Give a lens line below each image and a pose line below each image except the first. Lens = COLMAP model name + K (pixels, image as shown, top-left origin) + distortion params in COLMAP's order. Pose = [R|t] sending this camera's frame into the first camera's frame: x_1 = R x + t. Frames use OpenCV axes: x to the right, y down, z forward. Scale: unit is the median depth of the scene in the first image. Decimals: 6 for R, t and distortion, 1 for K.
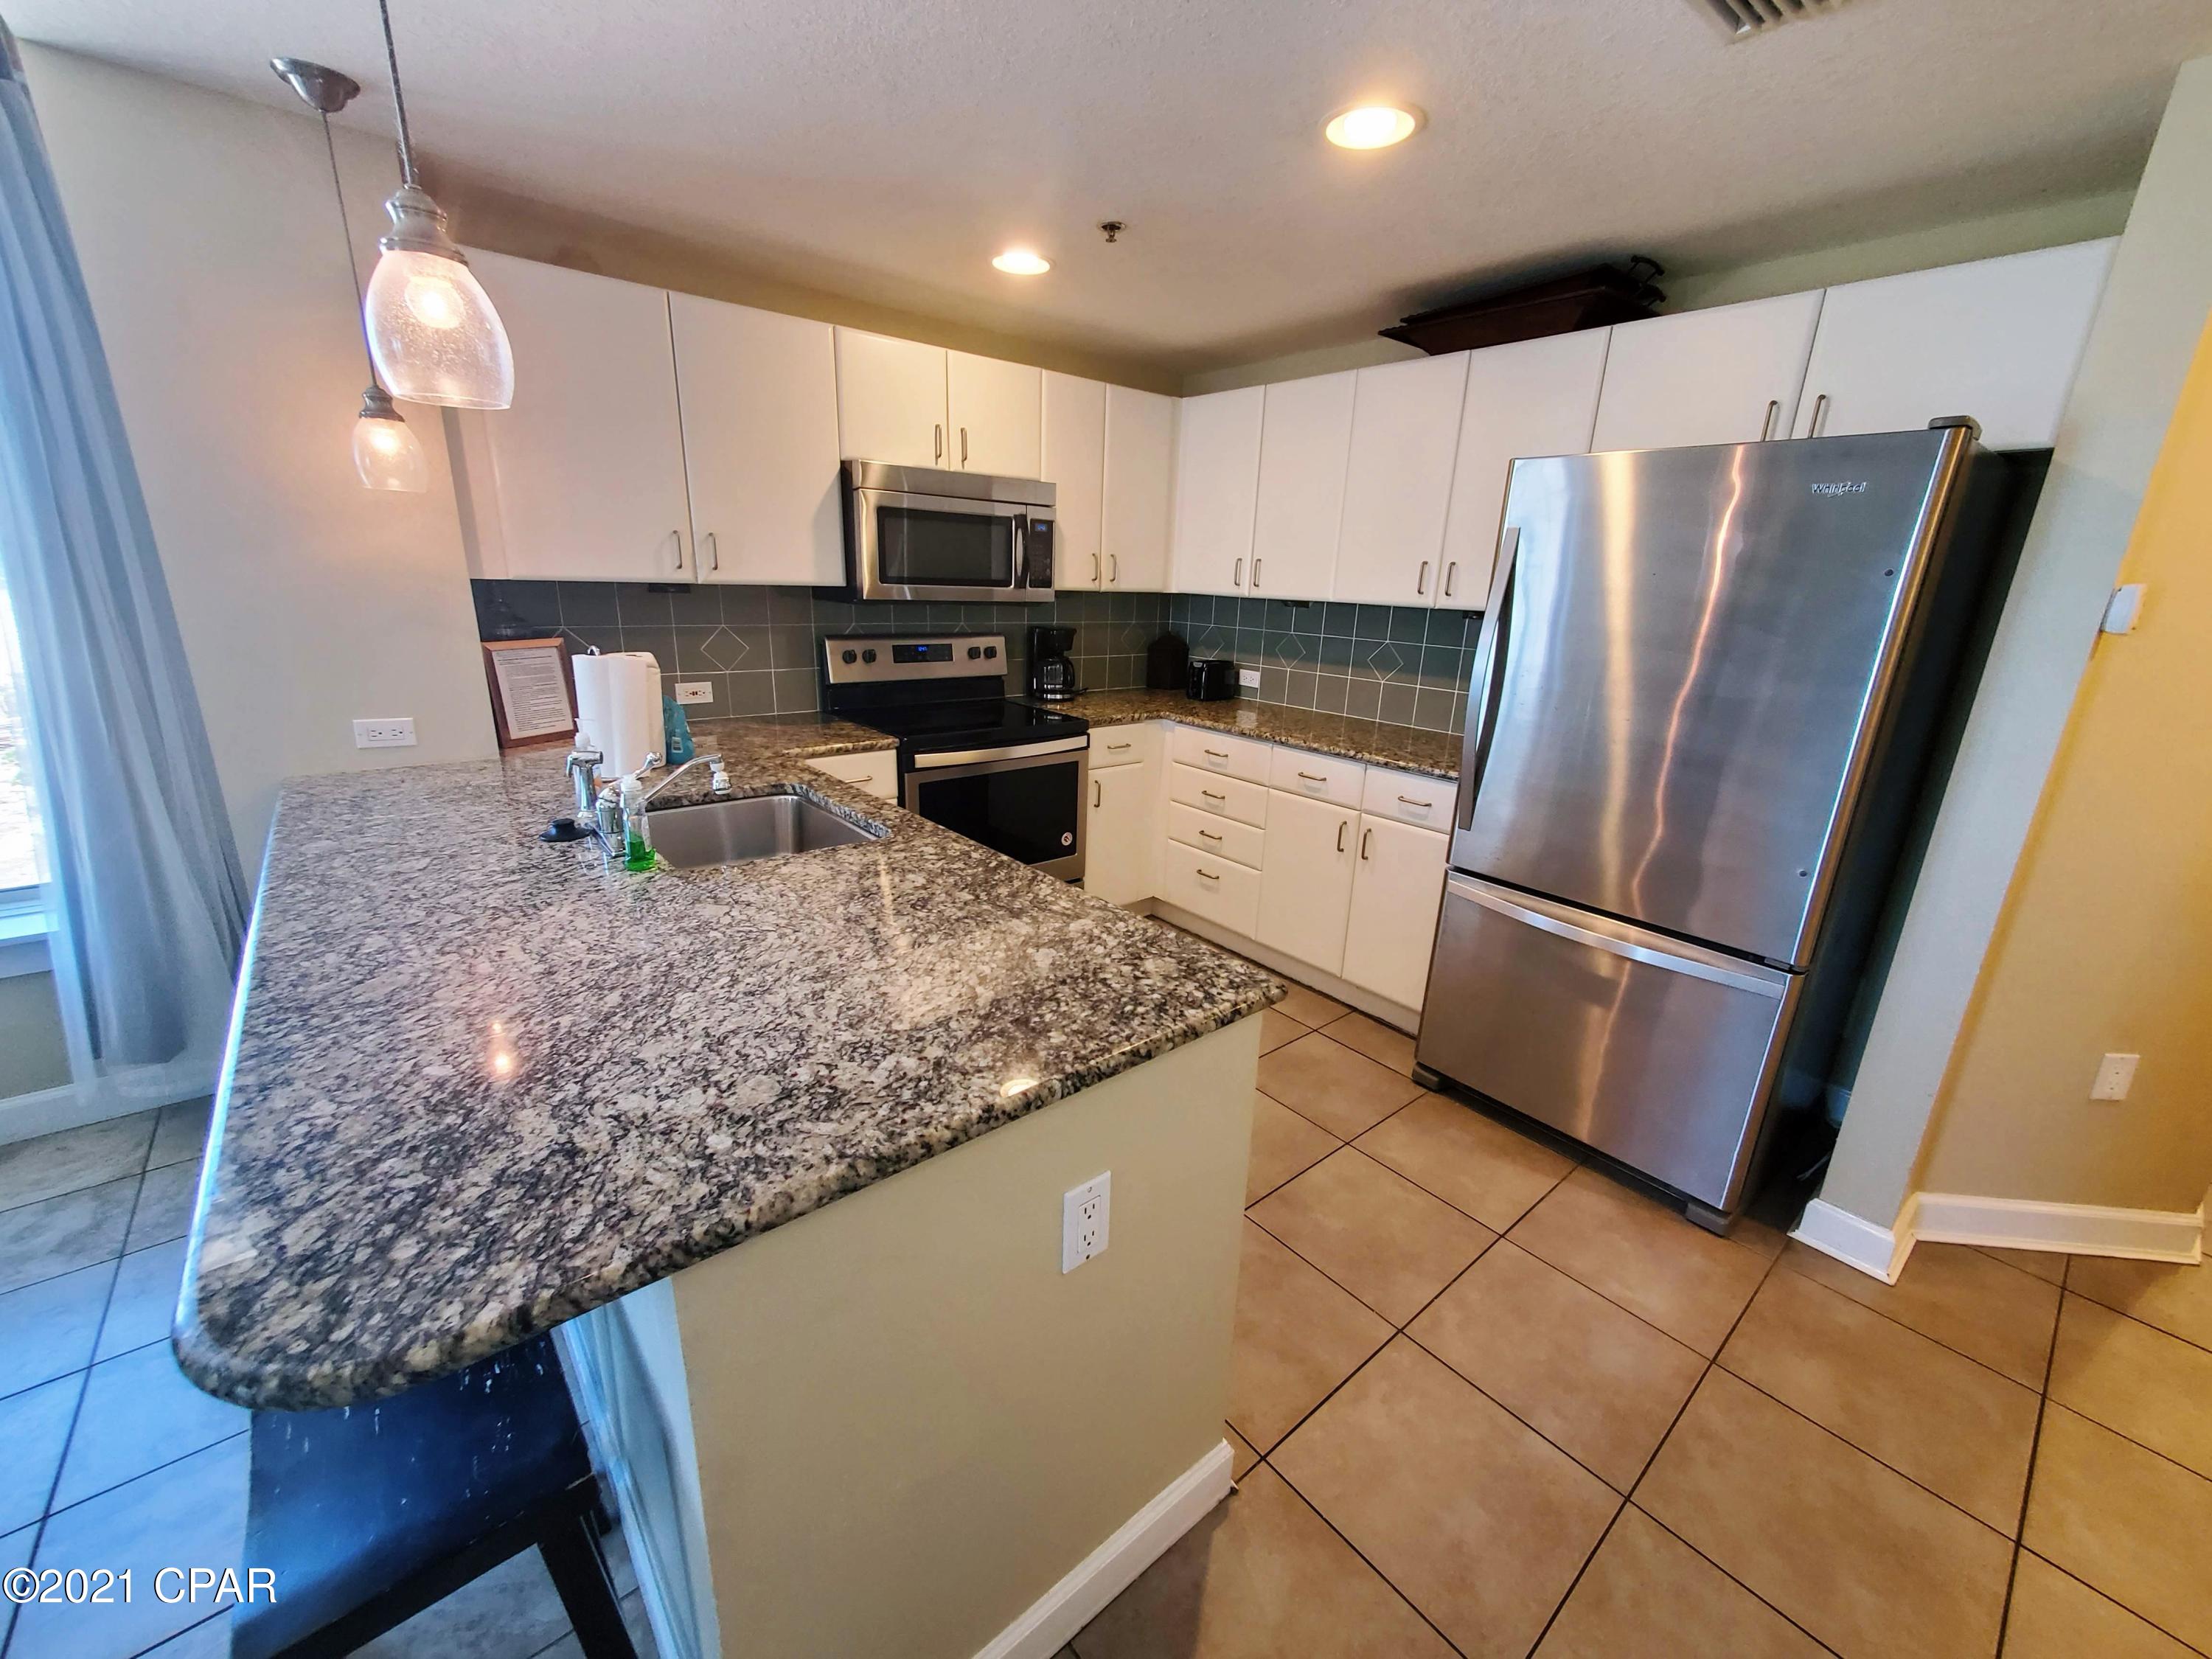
lens RADIAL K [[879.2, 0, 1104.3], [0, 879.2, 841.7], [0, 0, 1]] dist [0.007511, -0.000668]
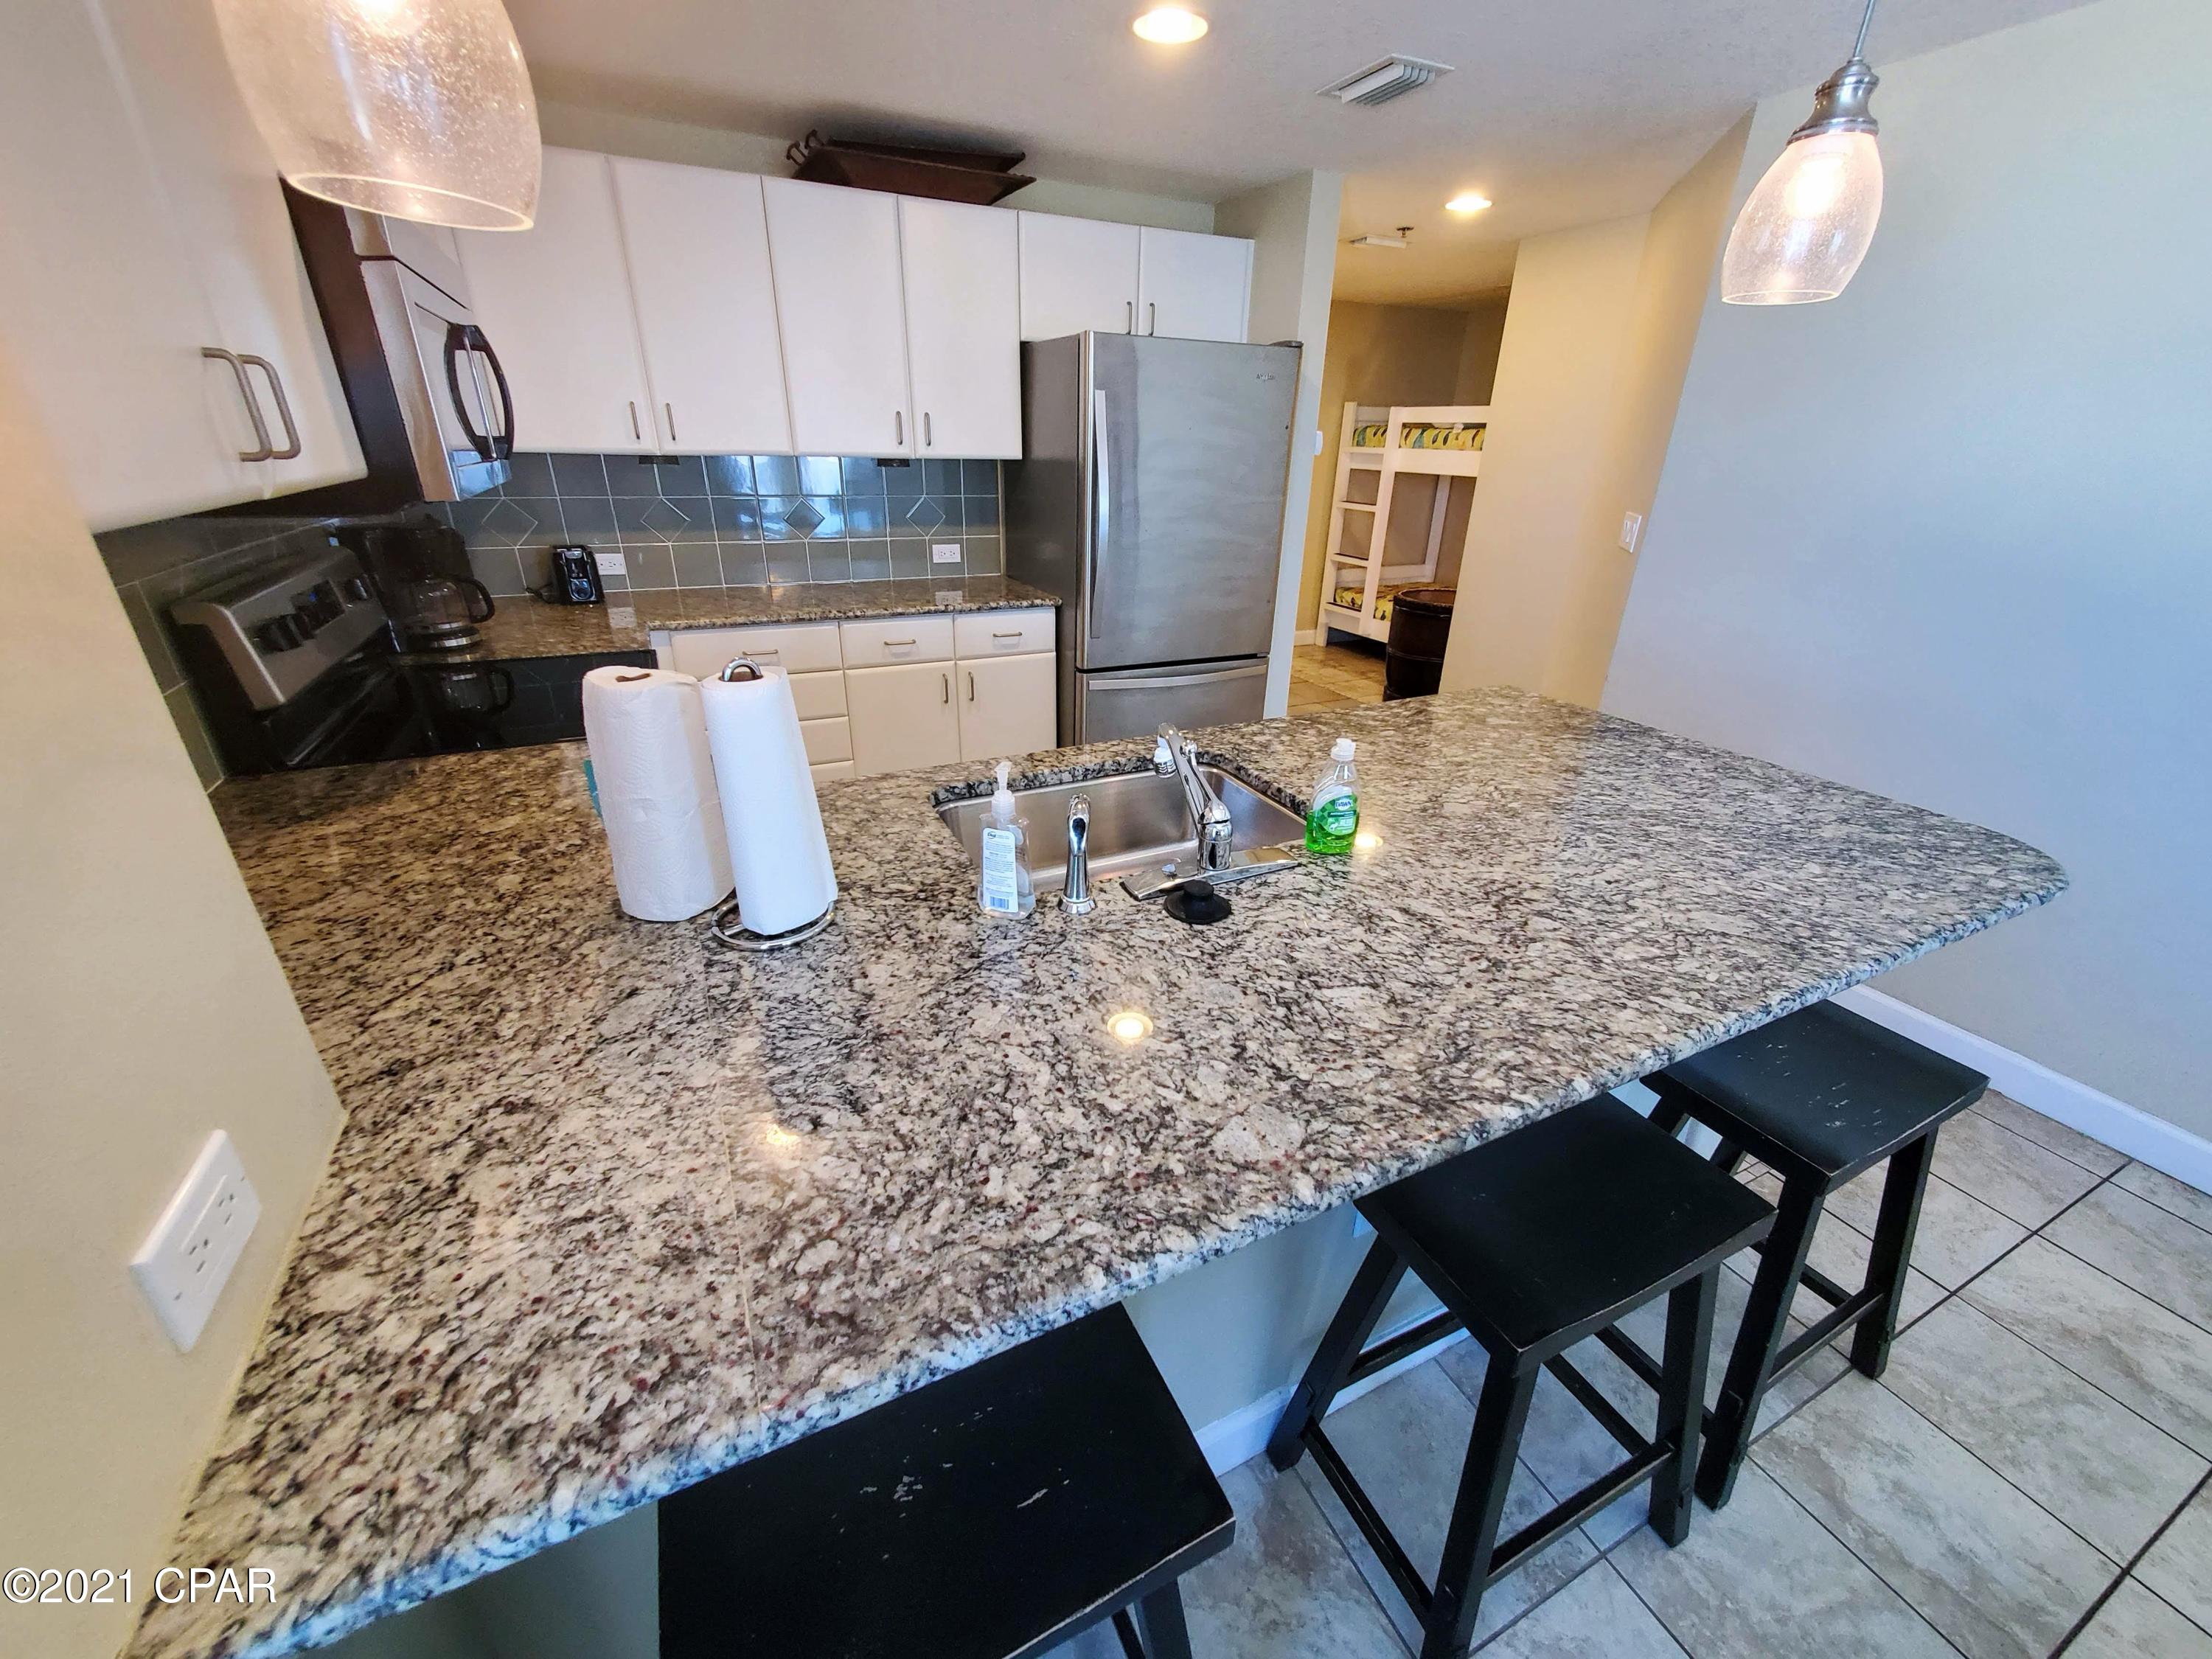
lens RADIAL K [[879.2, 0, 1115.8], [0, 879.2, 829.7], [0, 0, 1]] dist [0.007511, -0.000668]
pose [[0.233177, -0.423170, 0.875532, -1.491914], [0.273907, 0.892477, 0.358411, -0.389378], [-0.933061, 0.156241, 0.324015, 1.074176]]
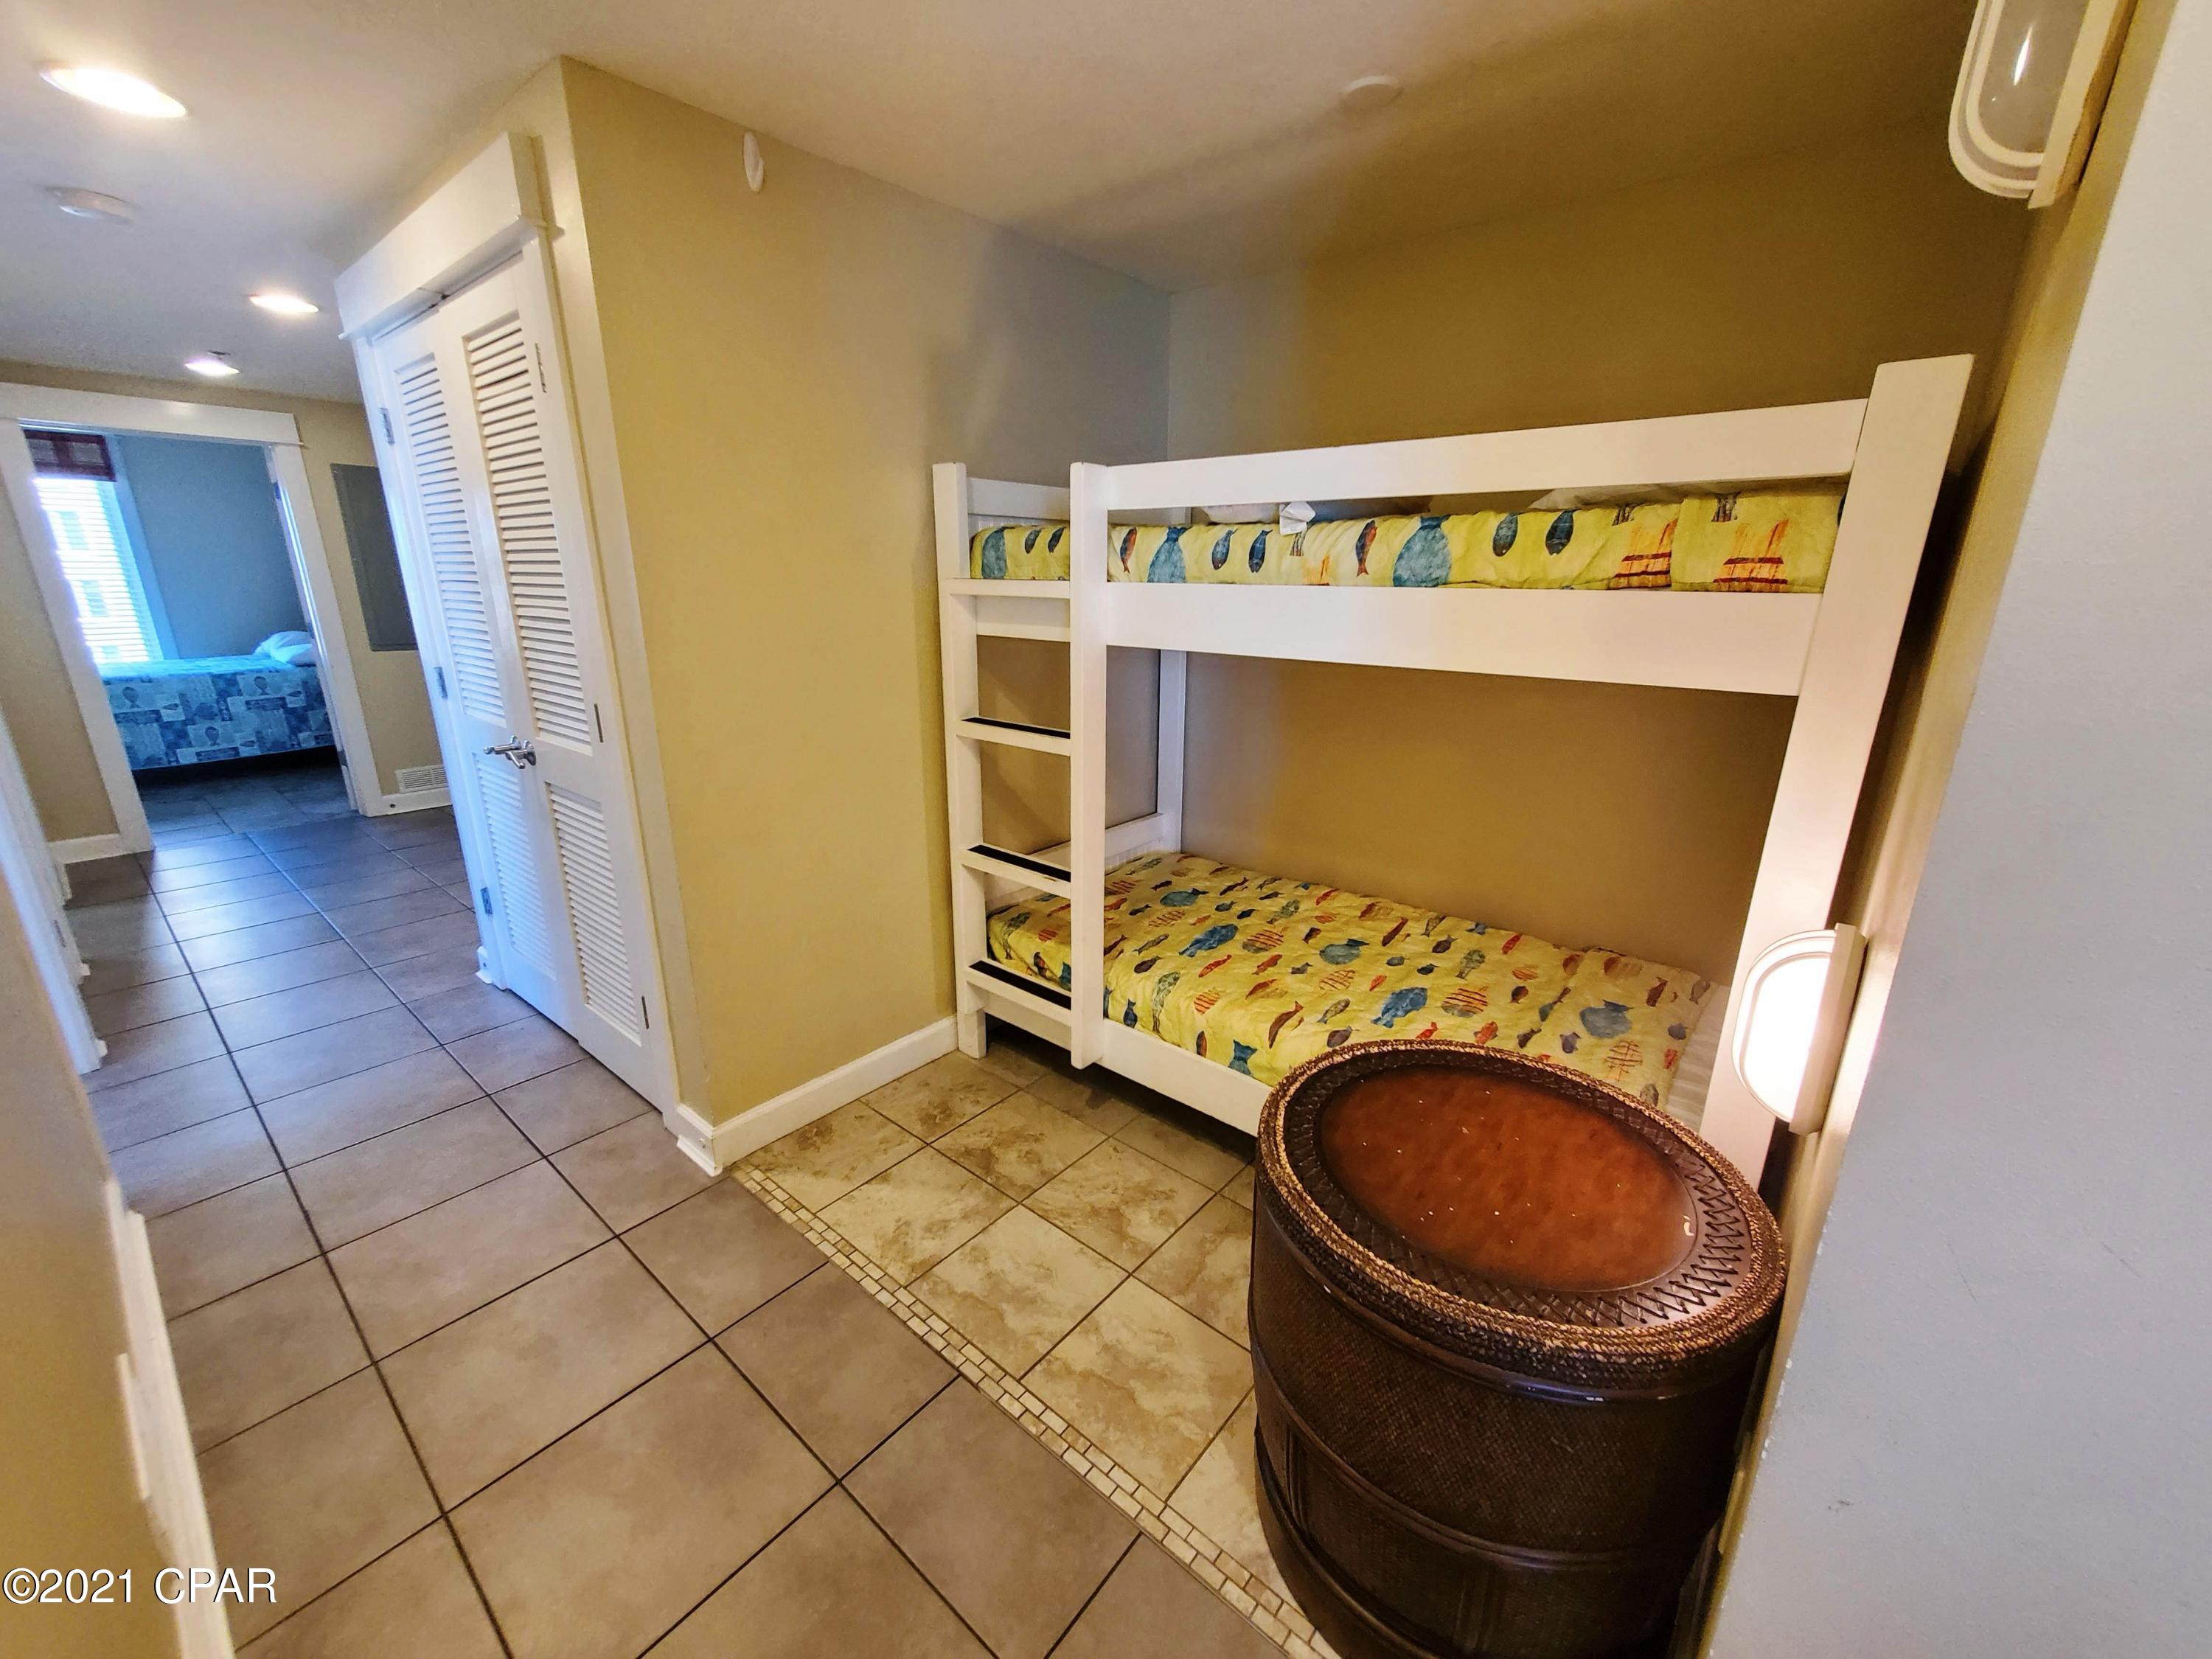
lens RADIAL K [[879.2, 0, 1115.3], [0, 879.2, 827.0], [0, 0, 1]] dist [0.007511, -0.000668]
pose [[-0.180227, -0.306050, 0.934800, -0.258722], [0.280821, 0.894799, 0.347095, -0.346942], [-0.942686, 0.325067, -0.075322, 1.092270]]
